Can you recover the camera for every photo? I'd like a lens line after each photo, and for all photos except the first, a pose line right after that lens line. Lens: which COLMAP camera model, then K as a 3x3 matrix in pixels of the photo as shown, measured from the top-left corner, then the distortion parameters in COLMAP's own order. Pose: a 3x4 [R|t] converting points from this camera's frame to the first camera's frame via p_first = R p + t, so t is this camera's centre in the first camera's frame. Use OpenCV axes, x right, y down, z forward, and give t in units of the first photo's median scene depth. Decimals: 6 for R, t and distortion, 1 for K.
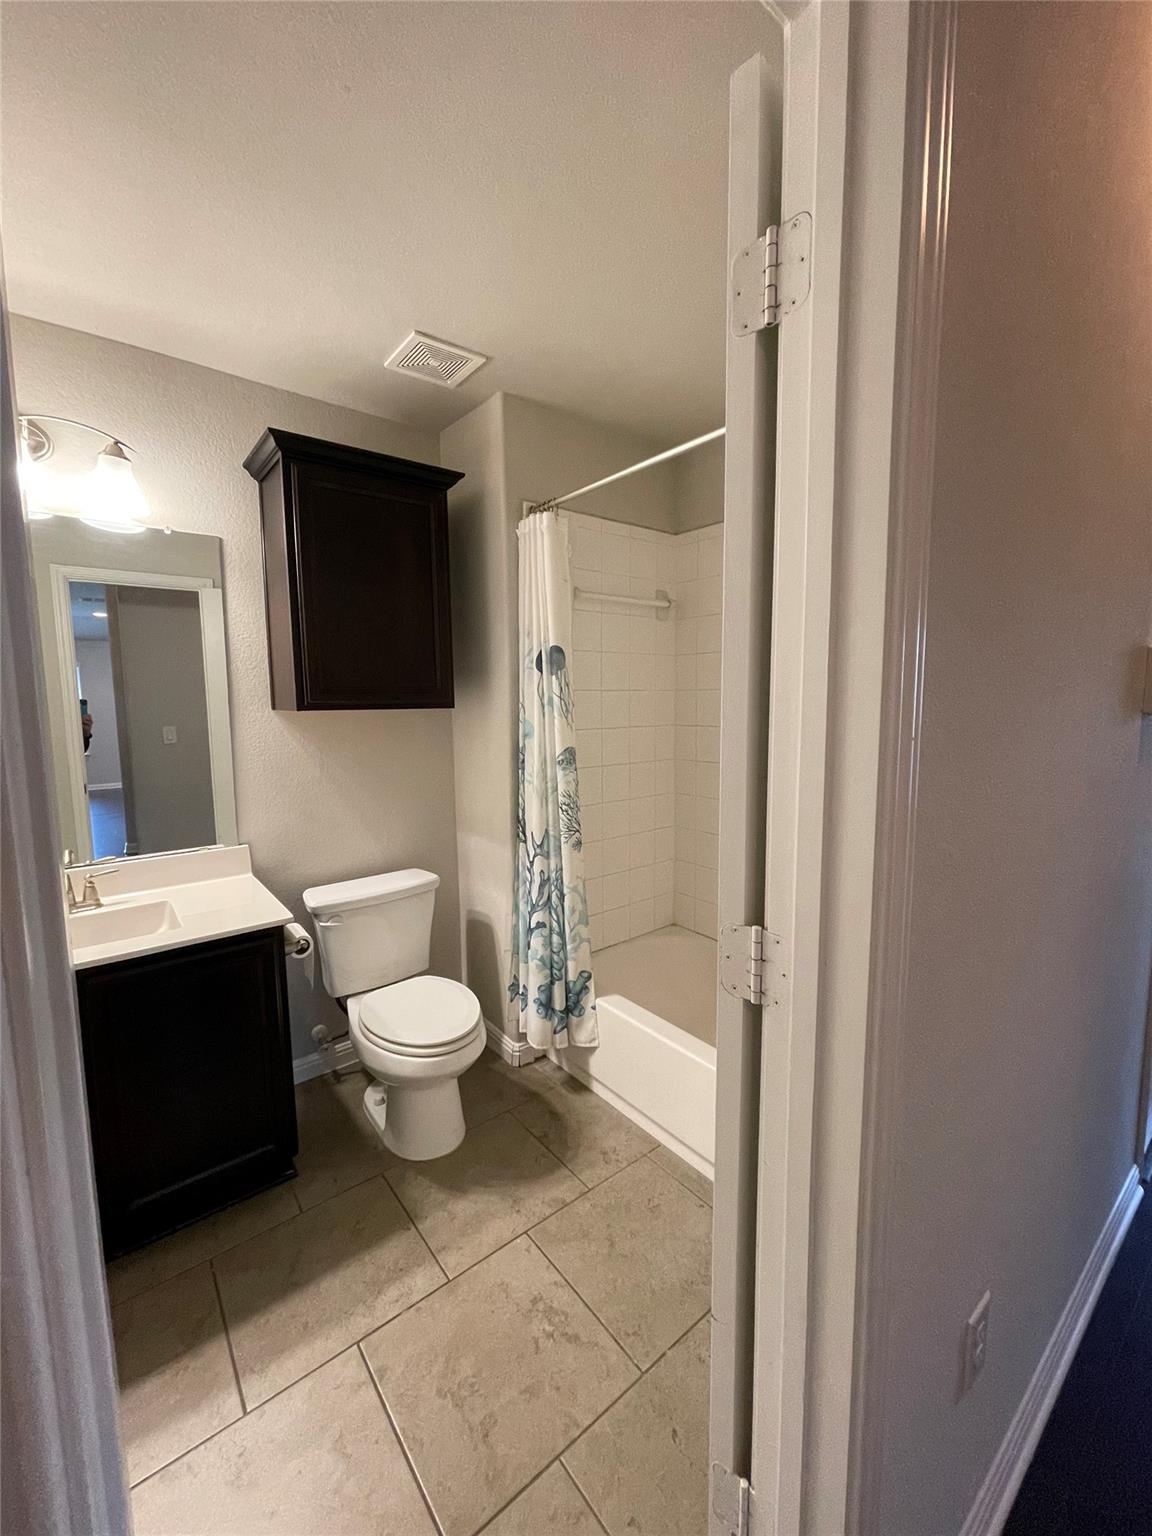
lens RADIAL K [[618.0, 0, 578.5], [0, 618.0, 766.6], [0, 0, 1]] dist [0.000406, -0.002153]
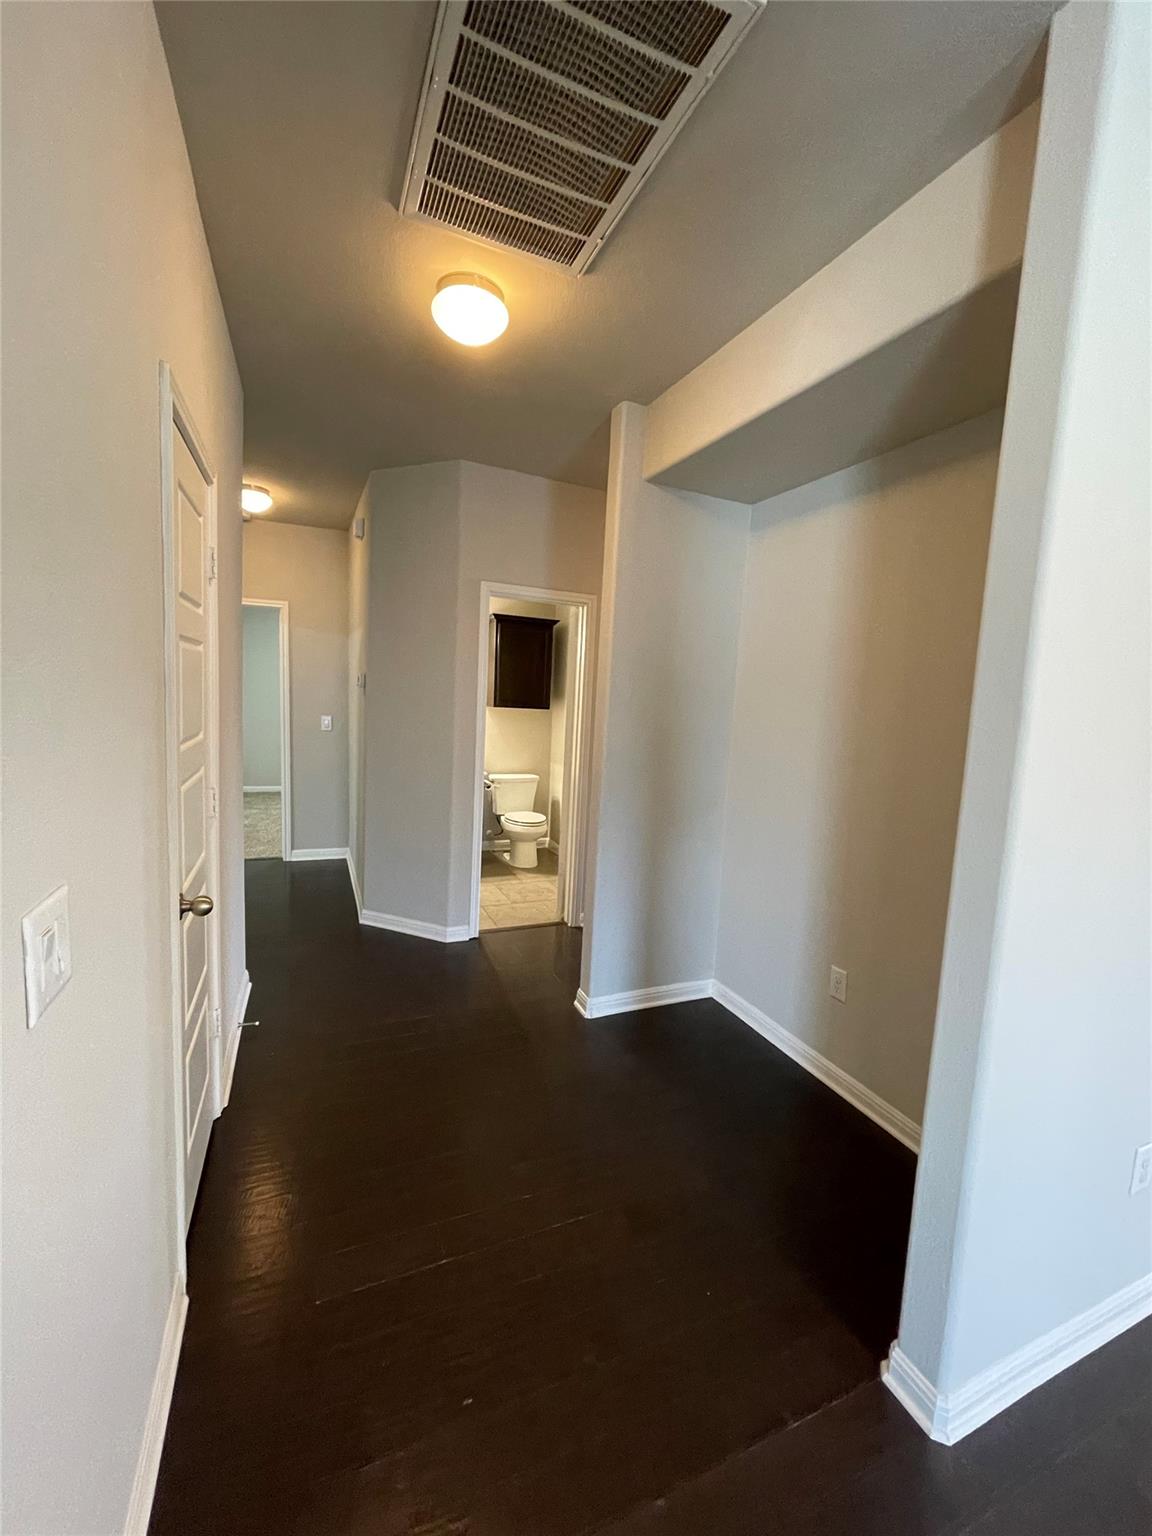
lens RADIAL K [[618.0, 0, 575.8], [0, 618.0, 766.4], [0, 0, 1]] dist [0.000406, -0.002153]
pose [[0.963404, 0.087259, -0.253453, 0.633350], [-0.087919, 0.996089, 0.008745, 0.120572], [0.253224, 0.013859, 0.967308, -1.593664]]
